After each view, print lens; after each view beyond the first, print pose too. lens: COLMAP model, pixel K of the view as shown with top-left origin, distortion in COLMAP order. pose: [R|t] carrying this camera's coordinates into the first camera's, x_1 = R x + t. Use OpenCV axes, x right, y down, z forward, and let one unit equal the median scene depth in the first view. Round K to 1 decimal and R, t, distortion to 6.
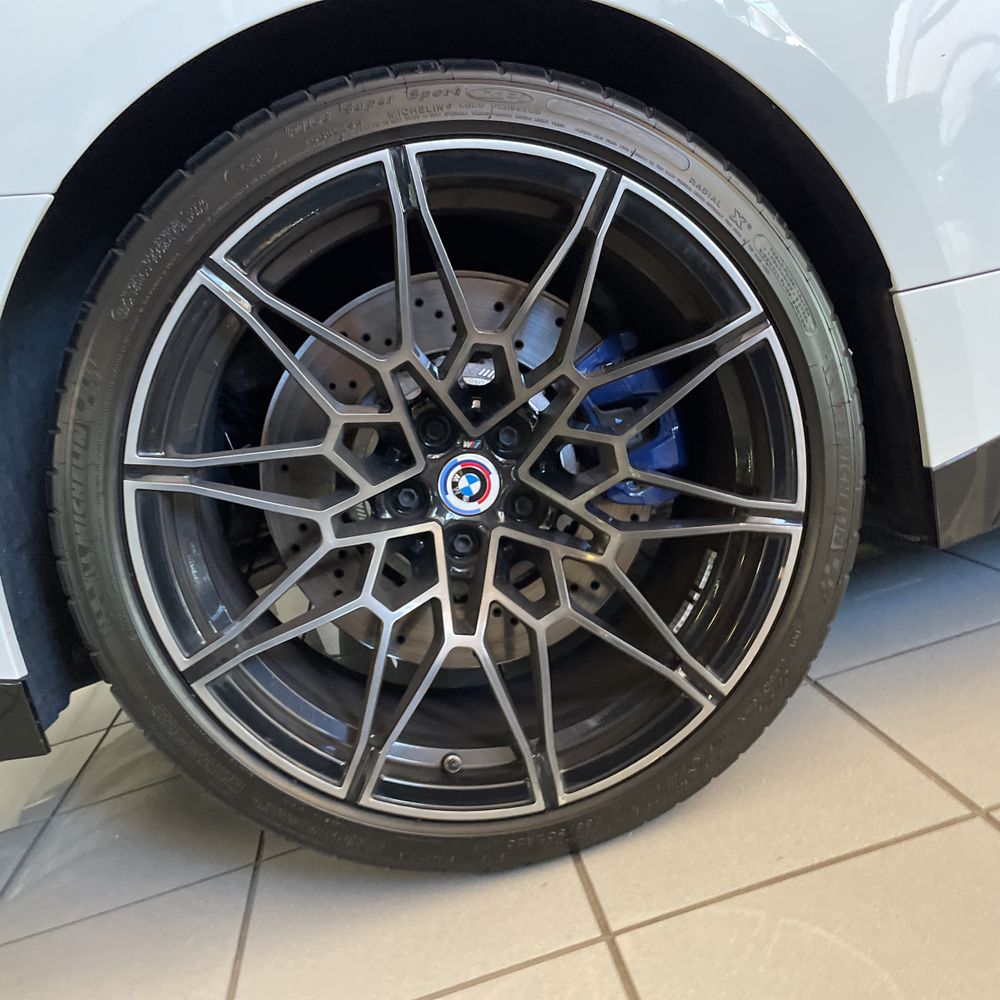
lens RADIAL K [[999.5, 0, 493.1], [0, 999.5, 488.4], [0, 0, 1]] dist [0.107952, -0.129258]
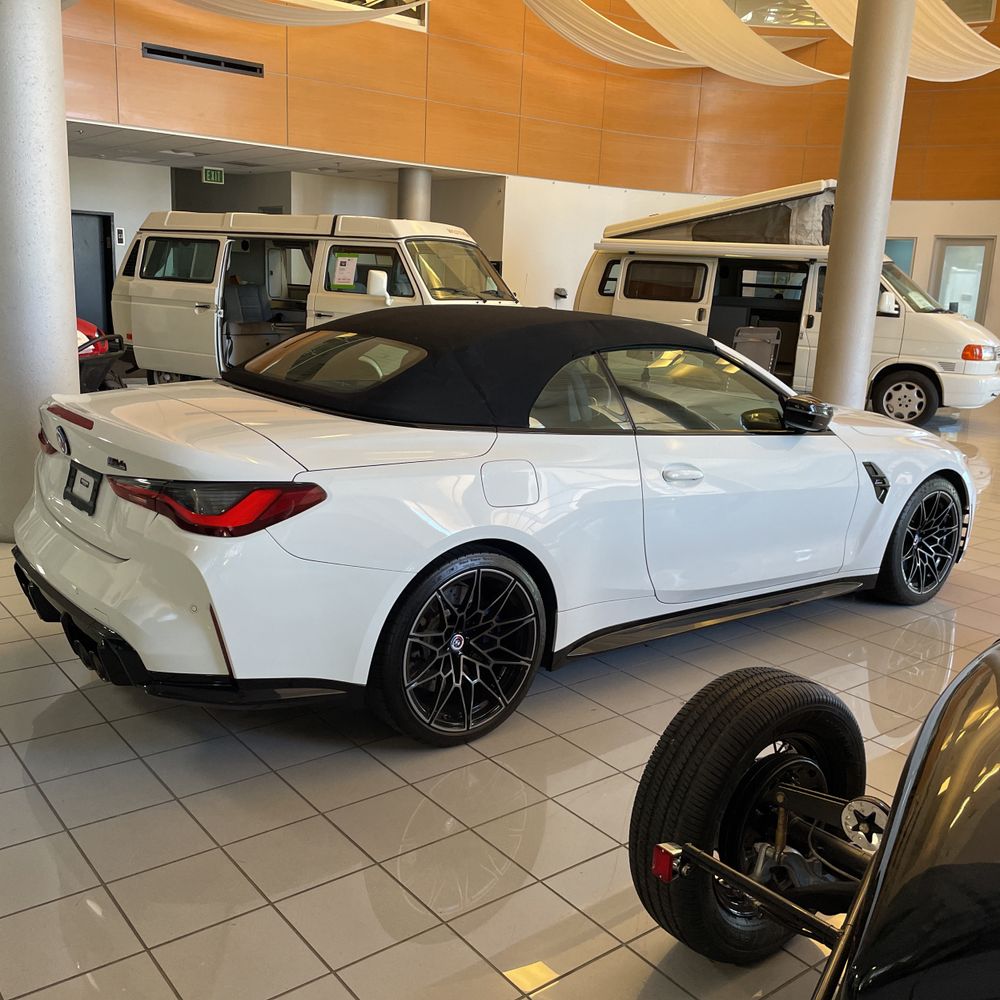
lens RADIAL K [[992.4, 0, 500.0], [0, 992.4, 500.0], [0, 0, 1]] dist [0.113381, -0.134598]
pose [[0.812366, 0.191986, 0.550639, -2.188490], [-0.168710, 0.981248, -0.093221, -0.224013], [-0.558211, -0.017169, 0.829522, -2.327540]]
